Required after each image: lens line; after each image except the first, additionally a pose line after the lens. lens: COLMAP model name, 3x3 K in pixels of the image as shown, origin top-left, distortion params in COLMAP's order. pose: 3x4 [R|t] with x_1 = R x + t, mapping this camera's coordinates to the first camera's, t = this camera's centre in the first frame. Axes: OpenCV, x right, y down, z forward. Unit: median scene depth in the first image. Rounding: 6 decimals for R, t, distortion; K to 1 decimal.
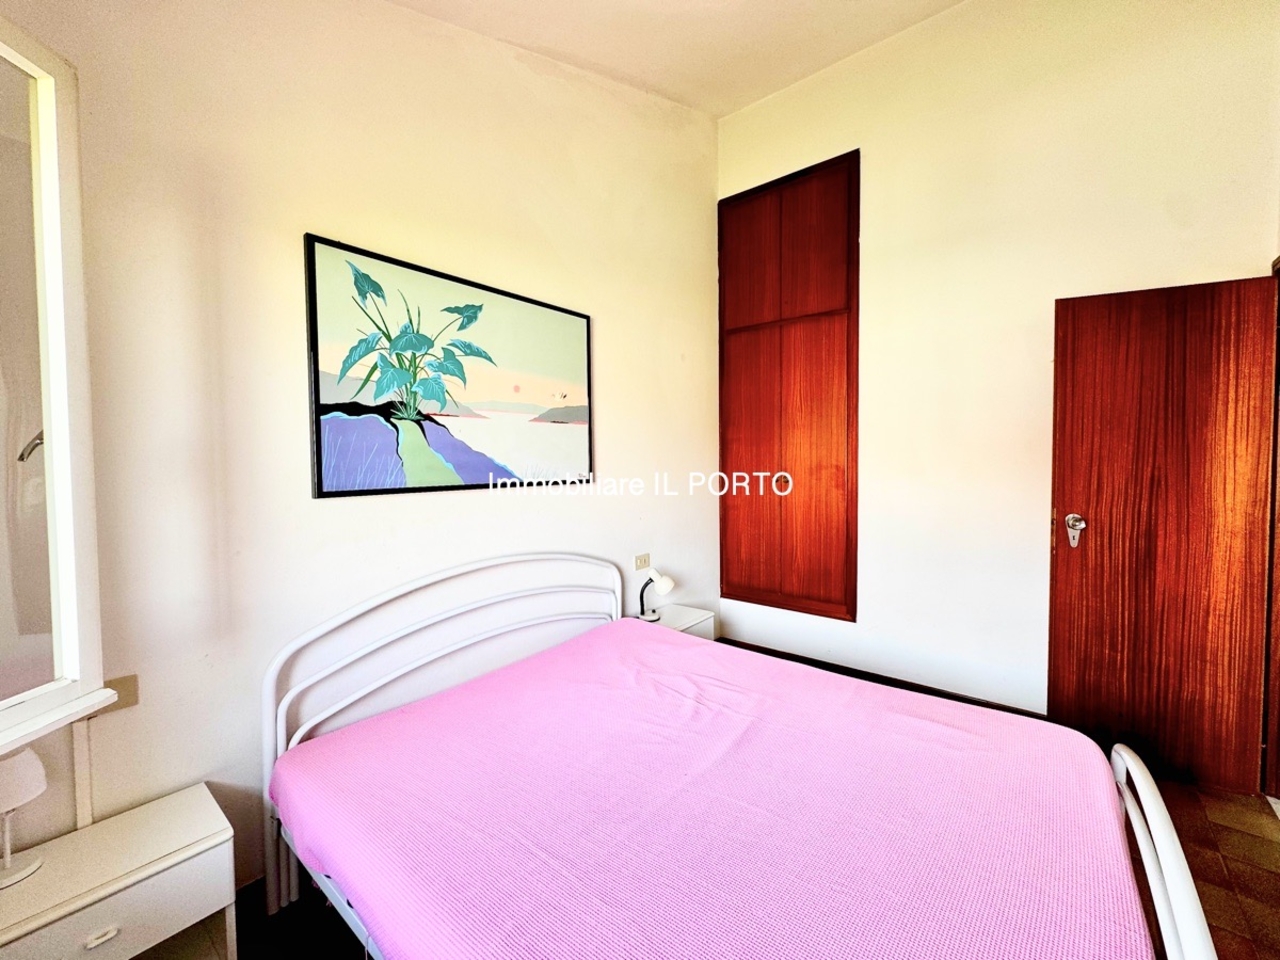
lens RADIAL K [[506.5, 0, 640.3], [0, 506.5, 479.9], [0, 0, 1]] dist [-0.002965, 0.000212]
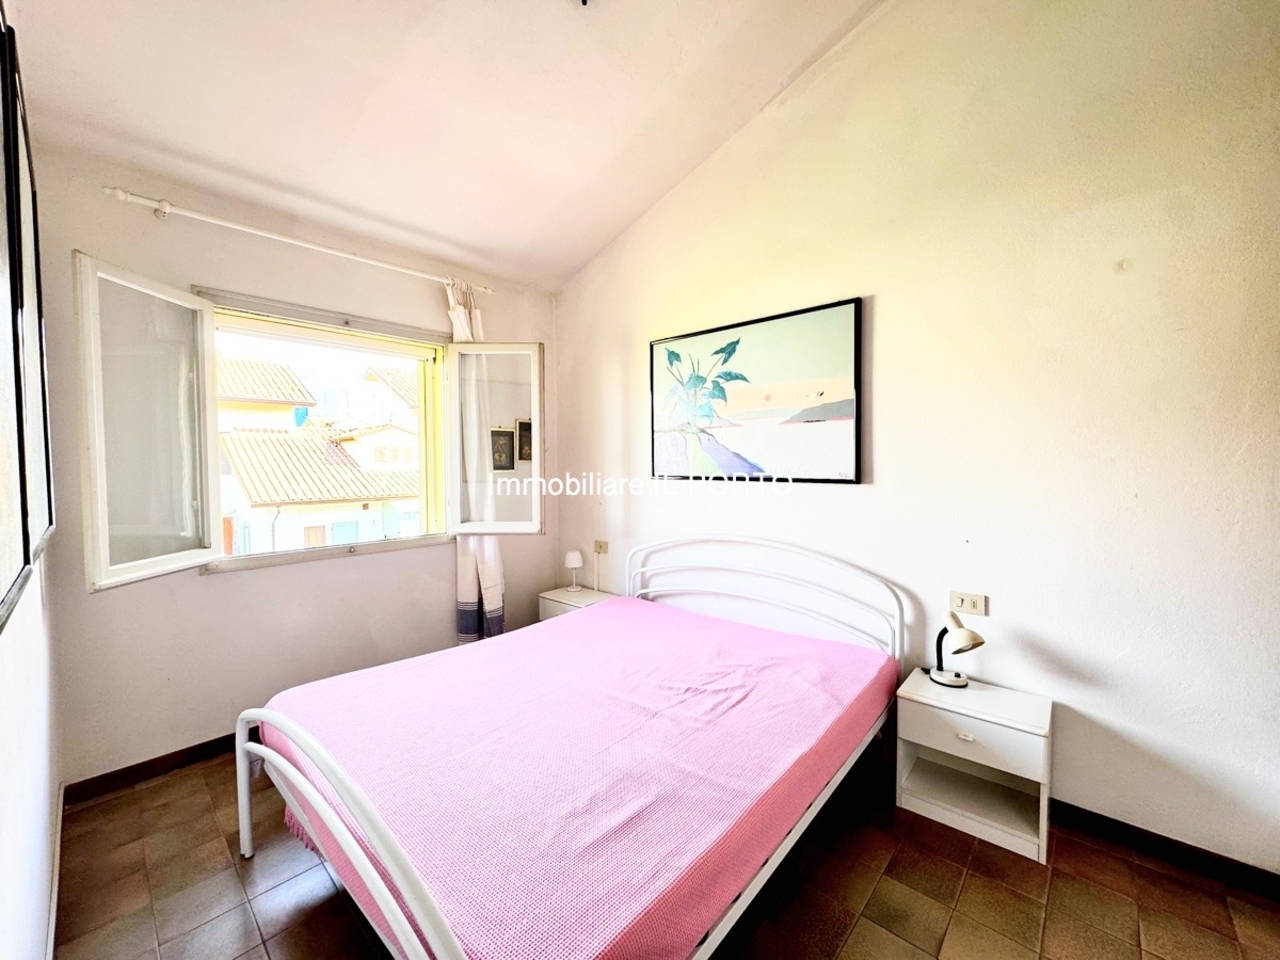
lens RADIAL K [[506.5, 0, 639.8], [0, 506.5, 477.5], [0, 0, 1]] dist [-0.002965, 0.000212]
pose [[-0.032525, 0.047148, -0.998358, 1.058761], [-0.028375, 0.998441, 0.048077, -0.048928], [0.999068, 0.029892, -0.031136, 0.839362]]
